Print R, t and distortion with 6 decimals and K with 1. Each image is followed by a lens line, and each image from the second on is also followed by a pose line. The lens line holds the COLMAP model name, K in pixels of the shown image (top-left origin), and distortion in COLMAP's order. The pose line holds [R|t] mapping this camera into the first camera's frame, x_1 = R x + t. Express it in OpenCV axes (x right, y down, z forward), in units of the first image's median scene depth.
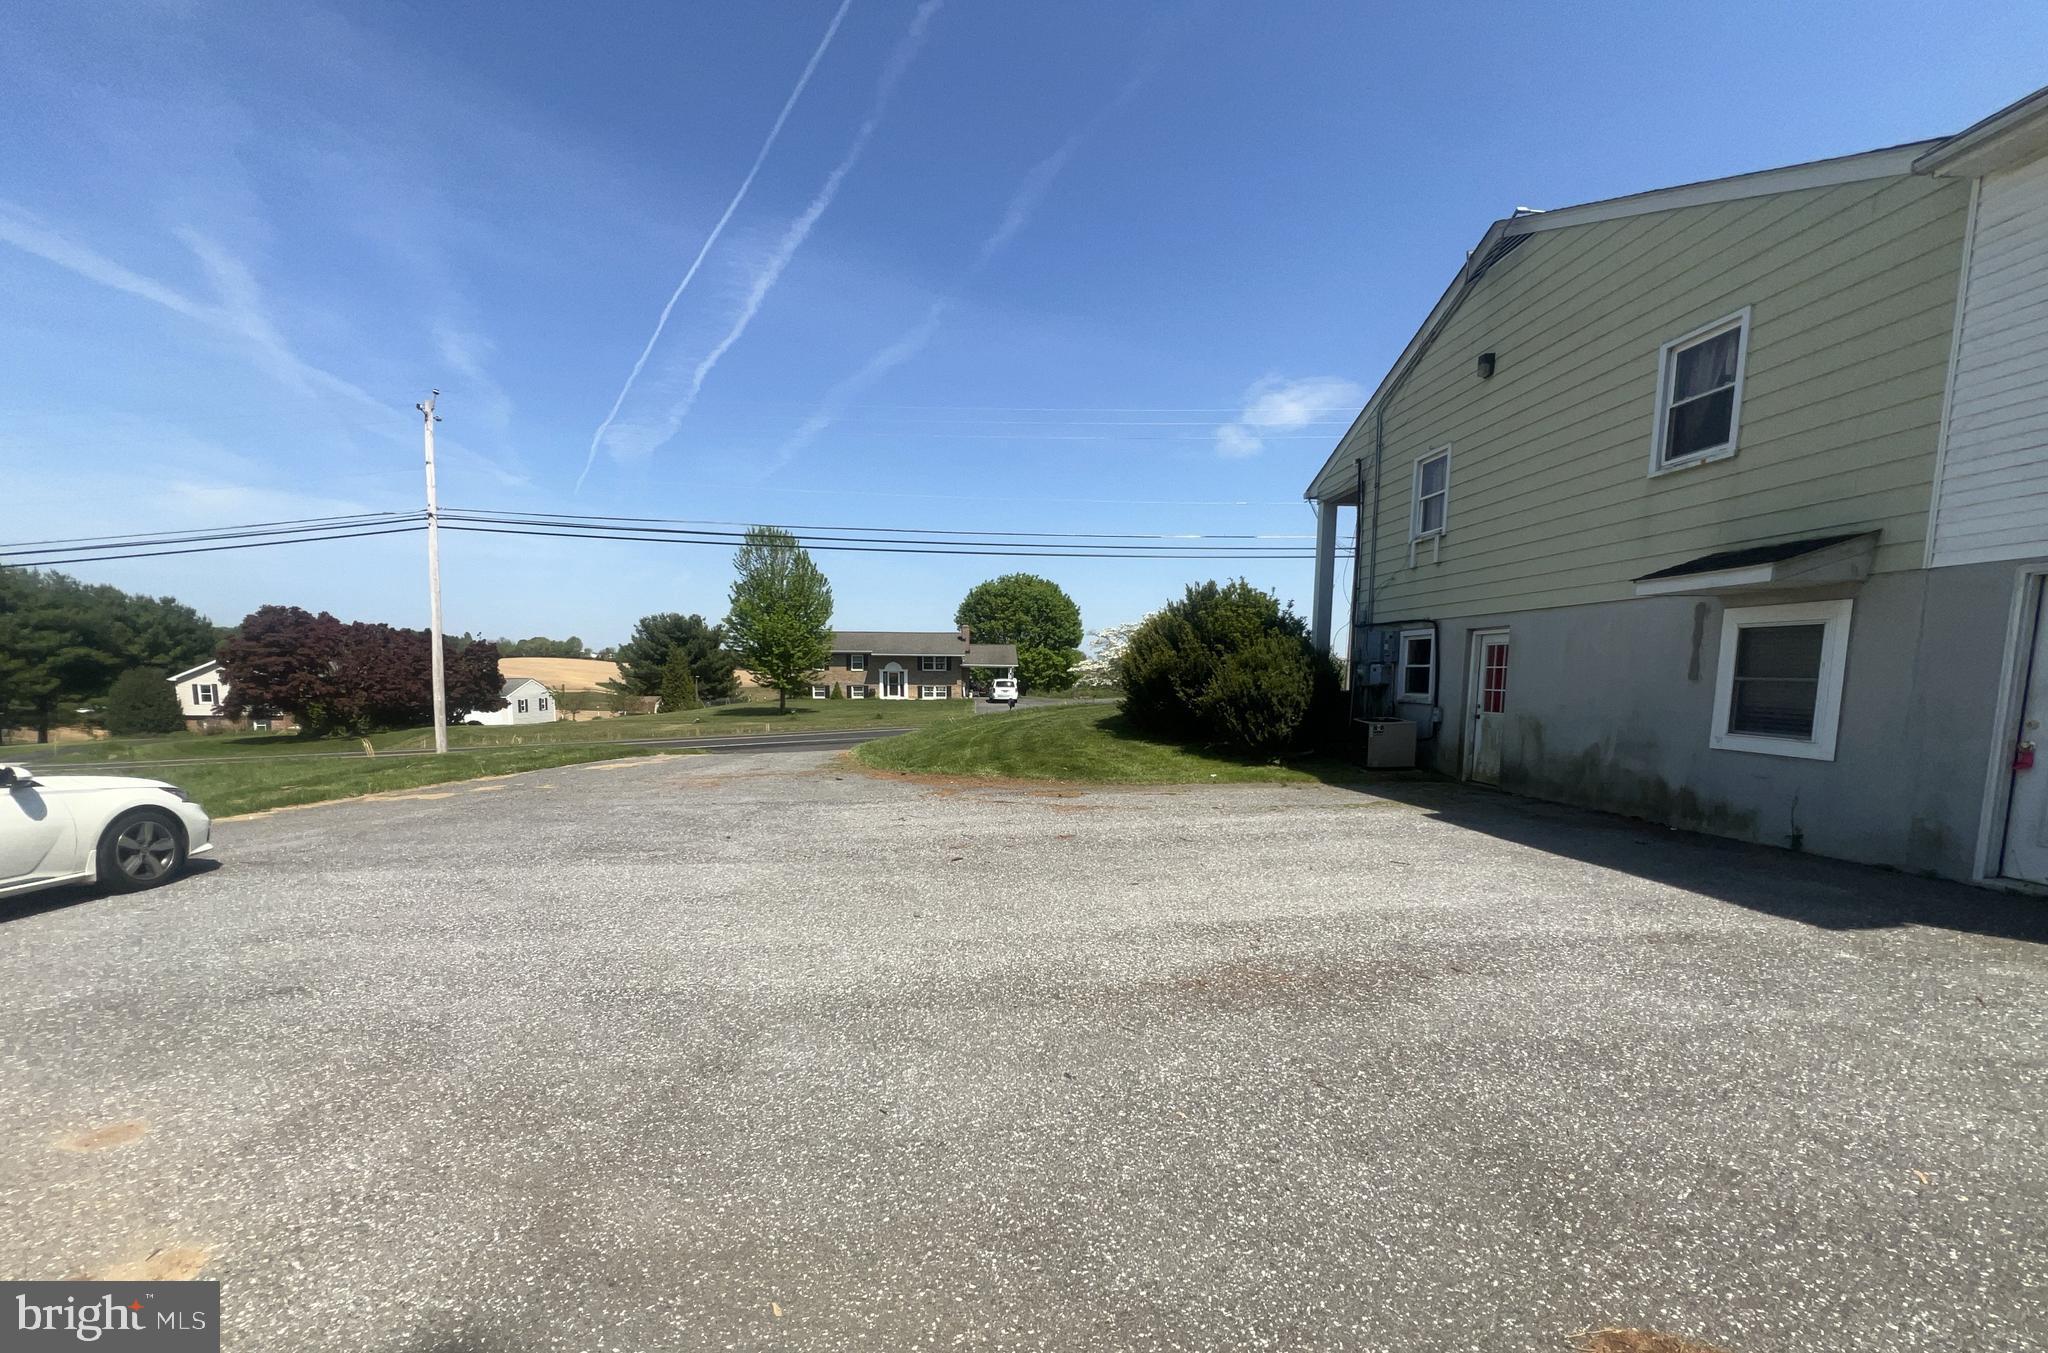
lens RADIAL K [[829.1, 0, 1018.1], [0, 829.1, 760.5], [0, 0, 1]] dist [-0.001427, 0.000358]
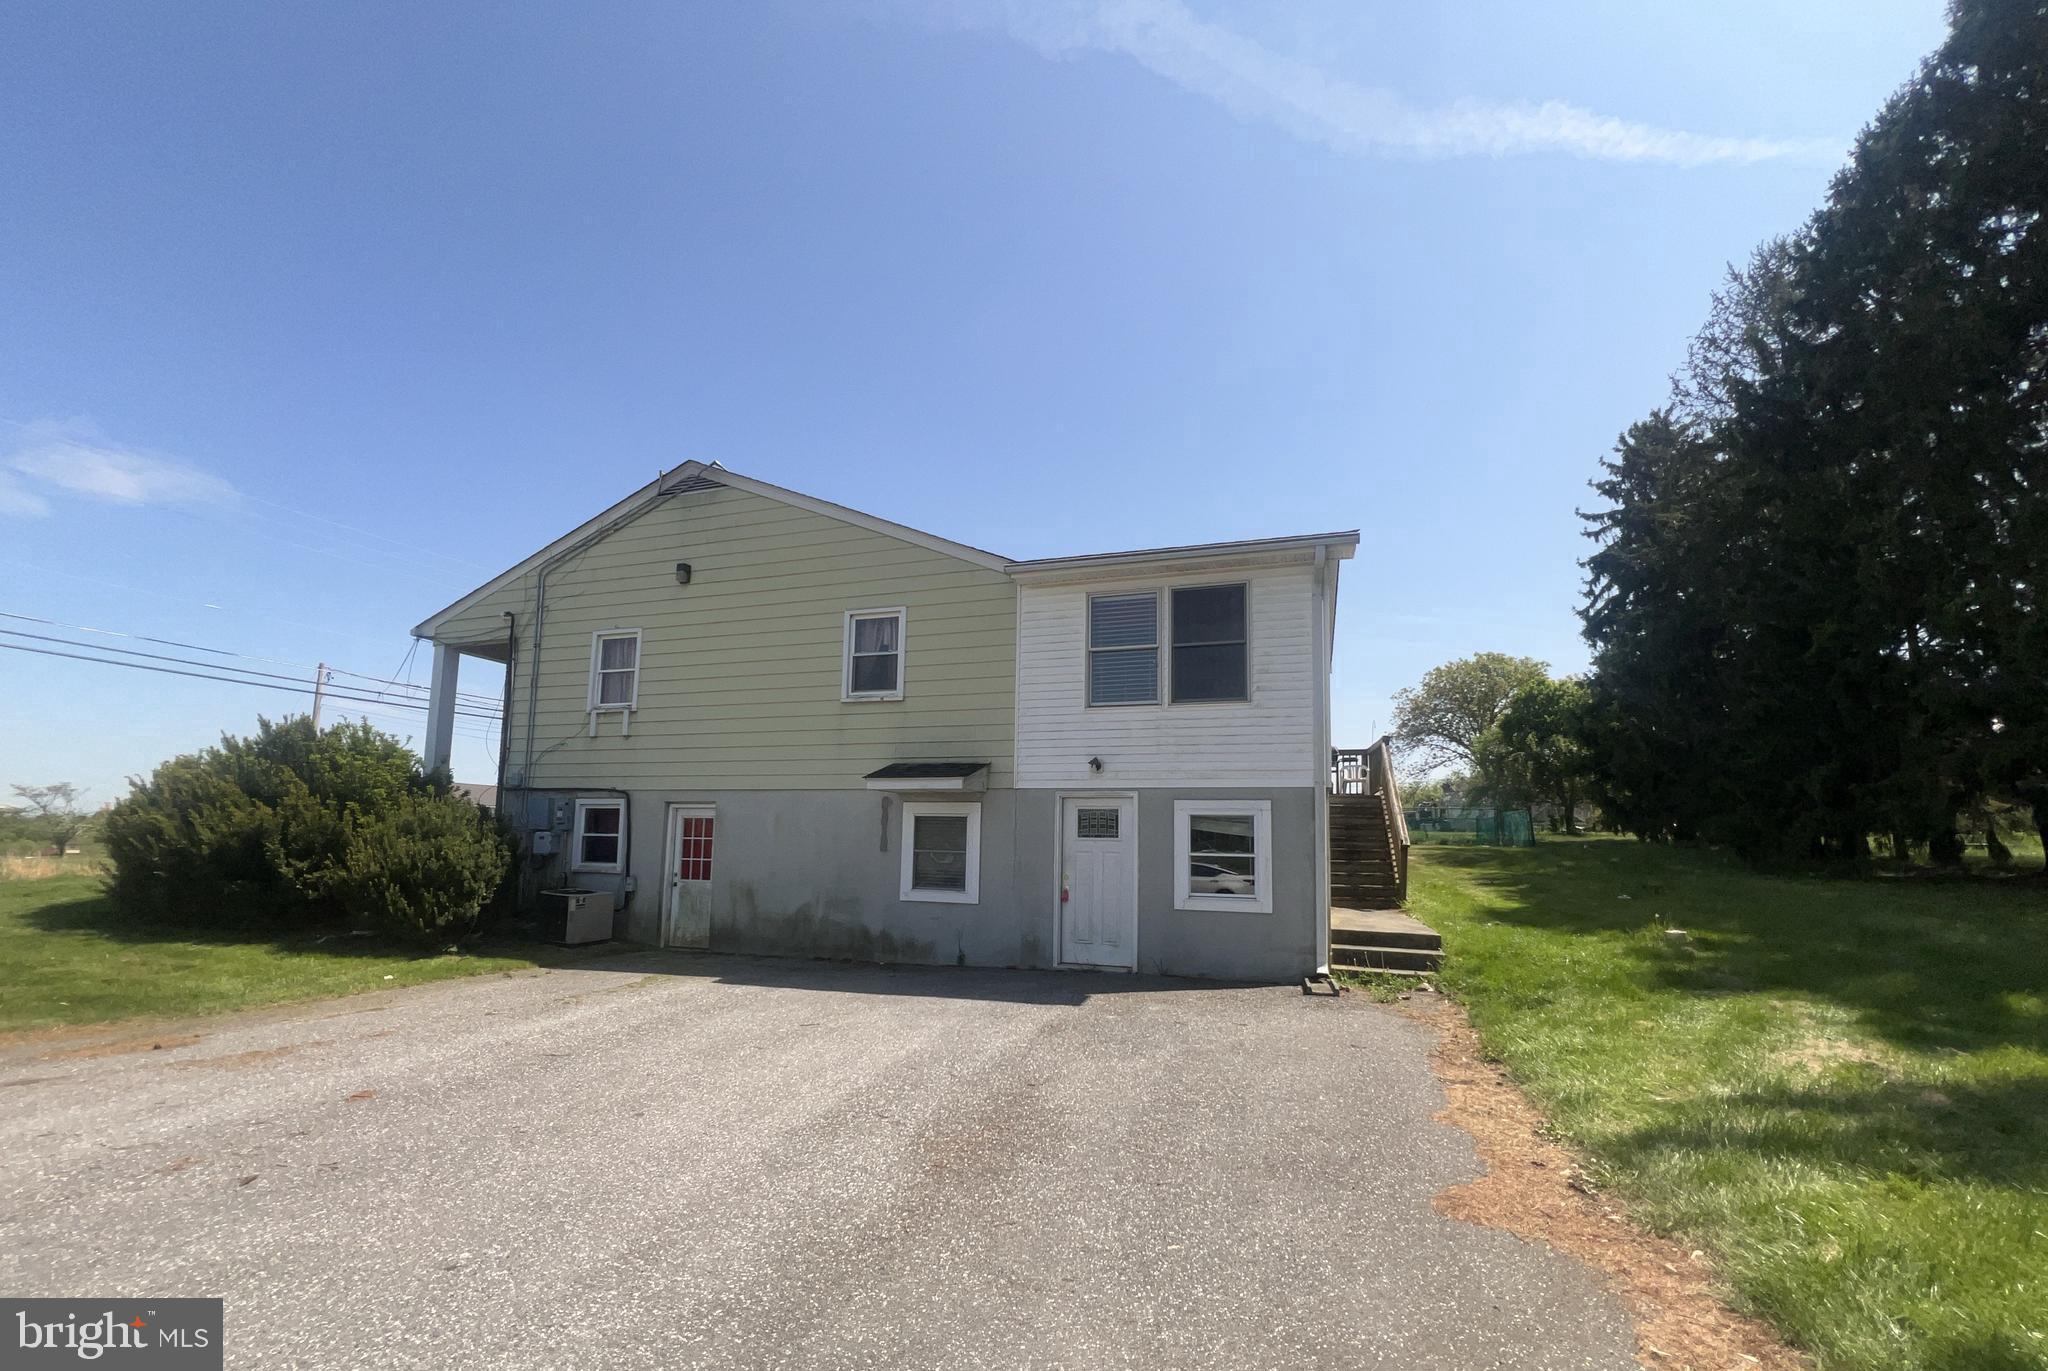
lens RADIAL K [[826.0, 0, 1019.5], [0, 826.0, 756.4], [0, 0, 1]] dist [-0.000398, -0.000184]
pose [[0.382486, 0.102777, 0.918227, -0.288586], [0.083588, 0.985870, -0.145167, -0.026232], [-0.920173, 0.132277, 0.368491, 0.198967]]
